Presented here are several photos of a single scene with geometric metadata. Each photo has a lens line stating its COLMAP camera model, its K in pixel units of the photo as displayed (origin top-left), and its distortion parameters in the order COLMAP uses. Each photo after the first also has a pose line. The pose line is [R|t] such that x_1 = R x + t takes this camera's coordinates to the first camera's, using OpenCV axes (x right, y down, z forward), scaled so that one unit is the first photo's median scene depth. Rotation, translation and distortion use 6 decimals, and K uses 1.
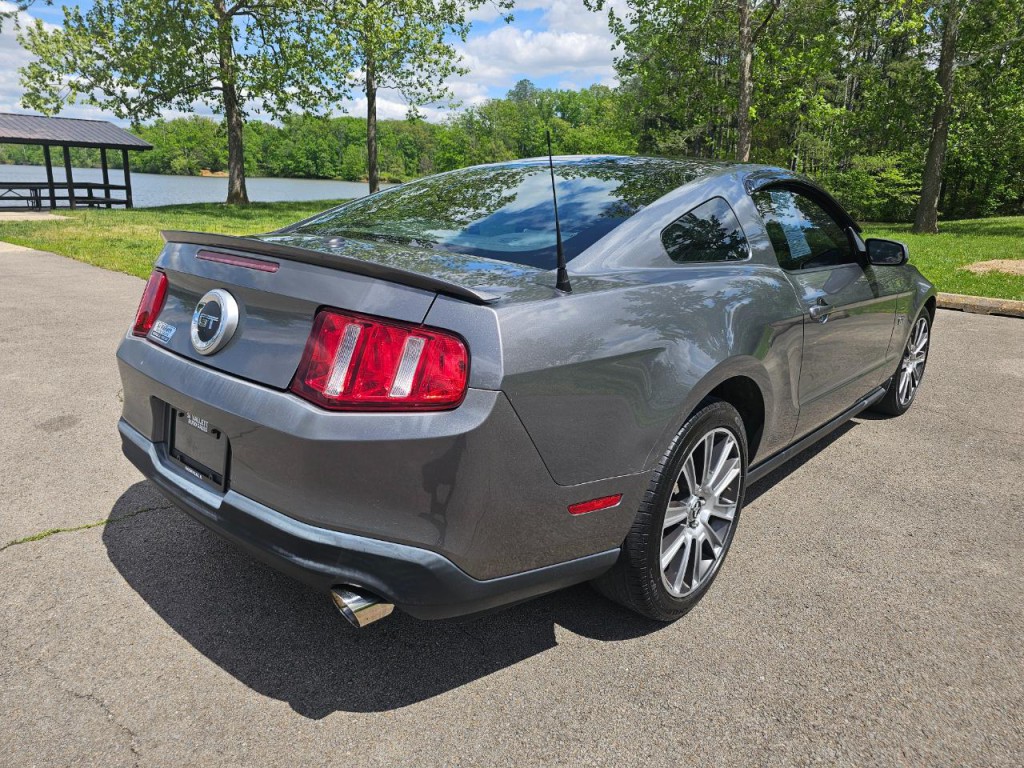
lens RADIAL K [[681.2, 0, 519.5], [0, 681.2, 382.4], [0, 0, 1]] dist [0.051947, -0.045271]
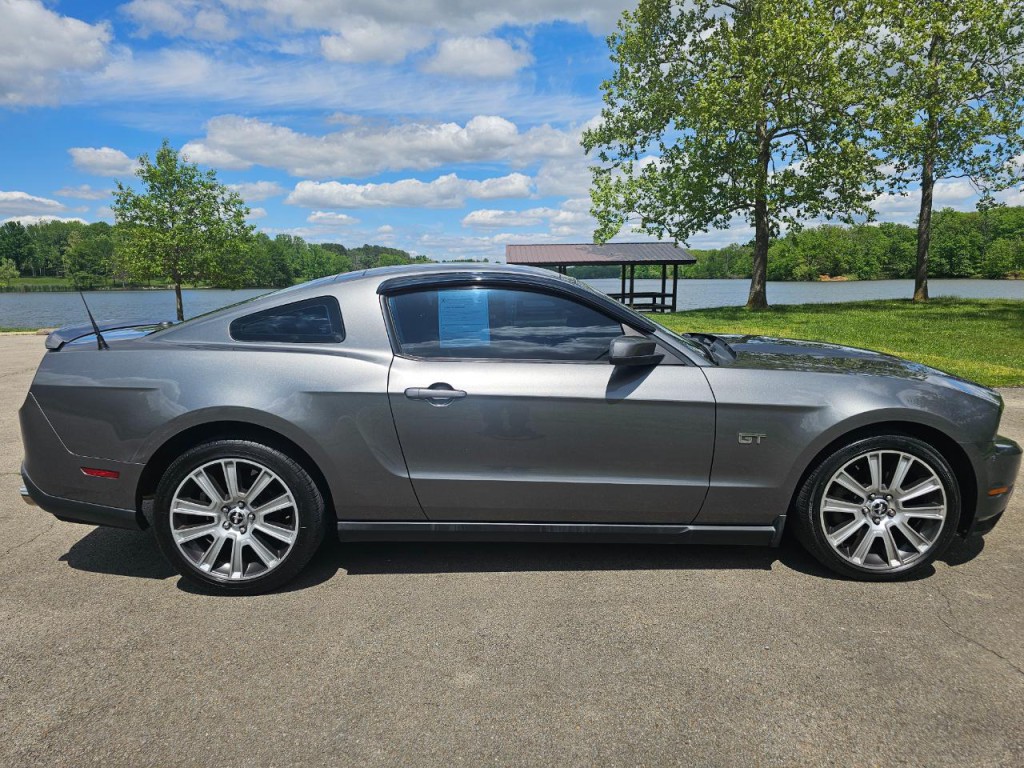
lens RADIAL K [[685.0, 0, 510.1], [0, 685.0, 383.9], [0, 0, 1]] dist [0.059978, -0.054272]
pose [[0.662929, 0.073835, -0.745033, 0.122036], [-0.179818, 0.981699, -0.062713, -0.006708], [0.726768, 0.175545, 0.664073, 0.031986]]
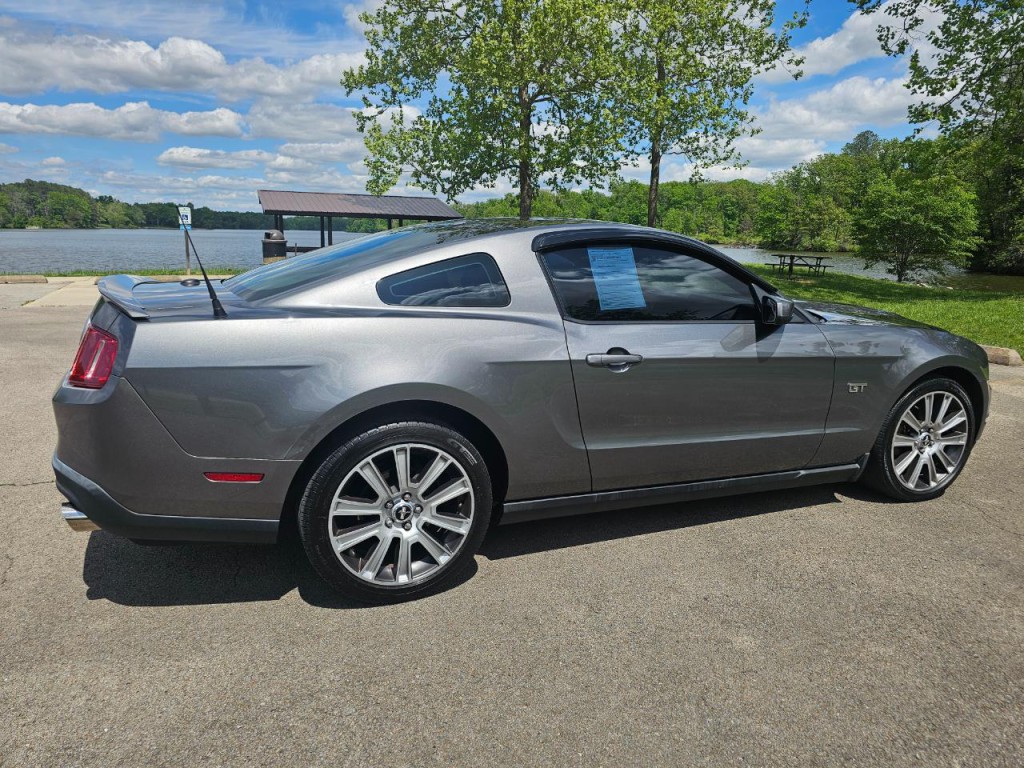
lens RADIAL K [[685.0, 0, 510.1], [0, 685.0, 383.9], [0, 0, 1]] dist [0.059978, -0.054272]
pose [[0.896826, 0.079125, -0.435250, 0.068538], [-0.115125, 0.991719, -0.056925, 0.000897], [0.427141, 0.101160, 0.898508, -0.000400]]
